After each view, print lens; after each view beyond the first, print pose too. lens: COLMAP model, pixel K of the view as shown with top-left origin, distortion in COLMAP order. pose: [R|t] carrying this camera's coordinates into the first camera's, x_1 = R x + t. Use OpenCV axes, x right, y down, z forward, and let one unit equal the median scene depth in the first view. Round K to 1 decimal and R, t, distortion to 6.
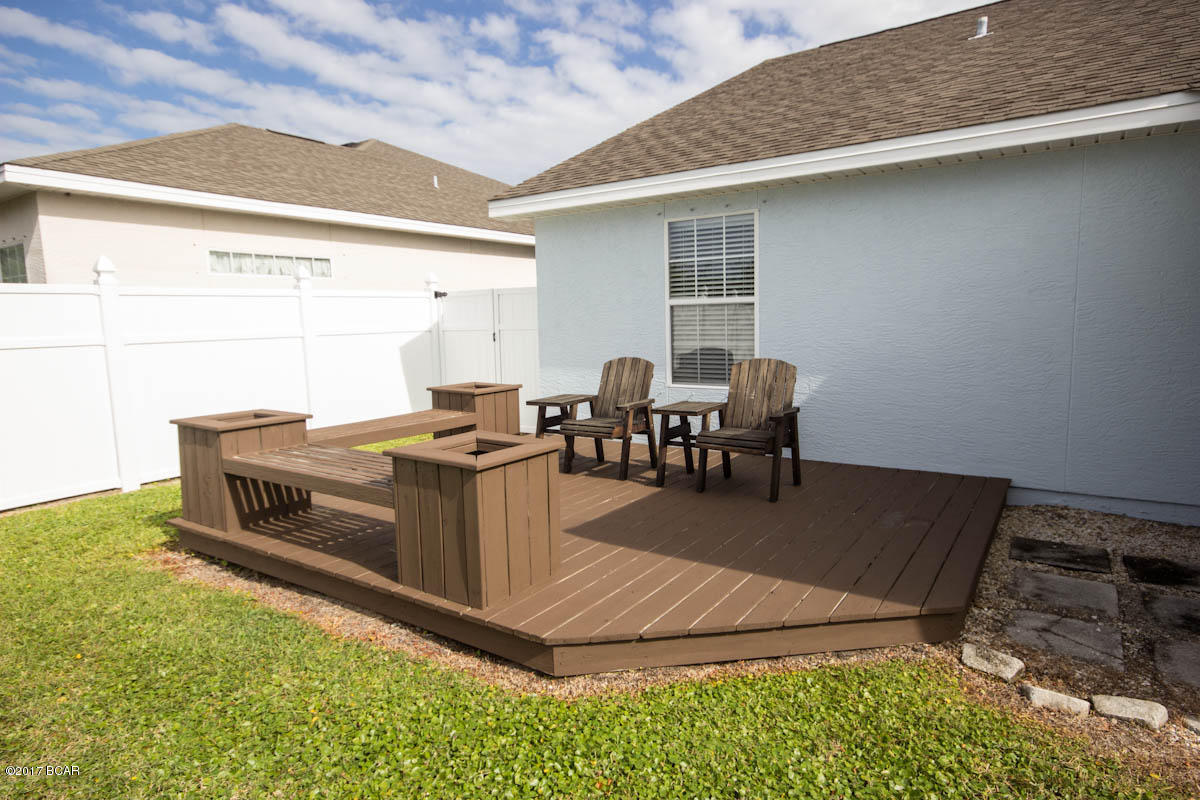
lens RADIAL K [[680.9, 0, 600.0], [0, 680.9, 400.0], [0, 0, 1]] dist [0.028085, 0.000052]
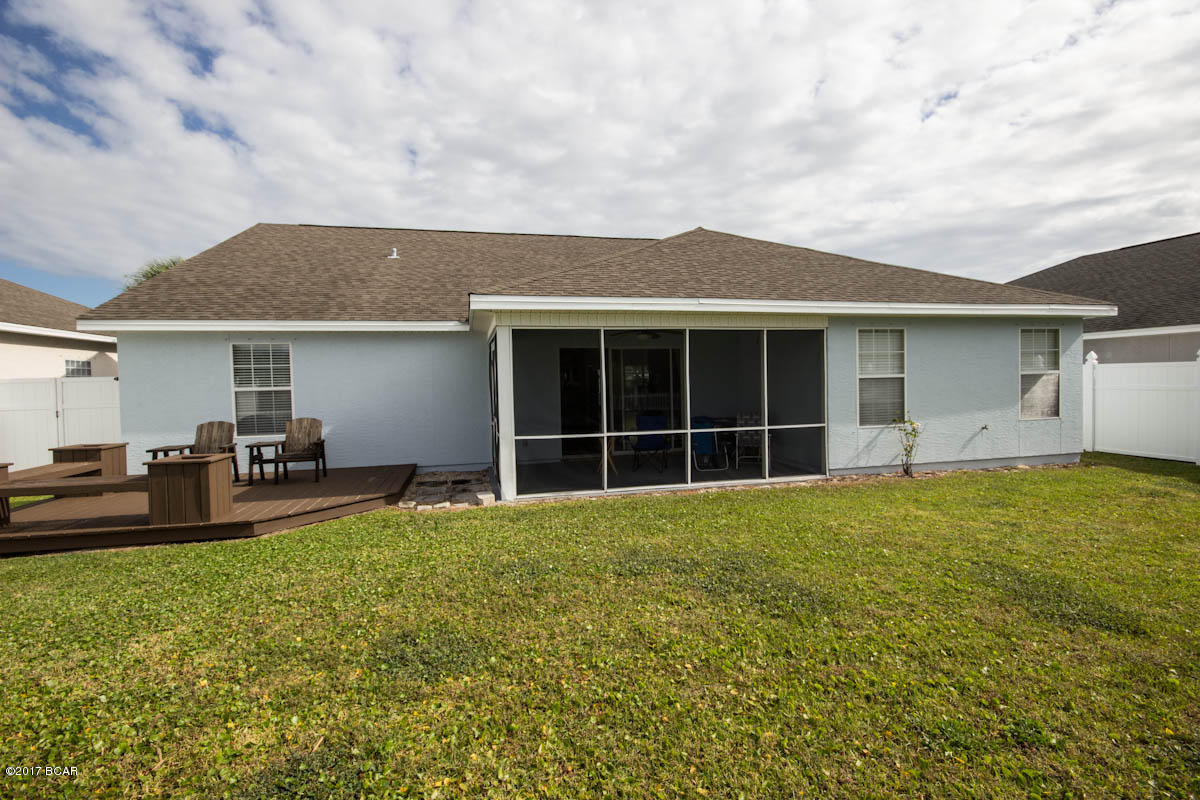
lens RADIAL K [[552.9, 0, 601.2], [0, 552.9, 394.0], [0, 0, 1]] dist [0.020974, -0.017007]
pose [[0.672722, -0.008570, 0.739845, -0.402960], [0.094729, 0.992701, -0.074635, 0.079171], [-0.733806, 0.120293, 0.668624, -0.800462]]
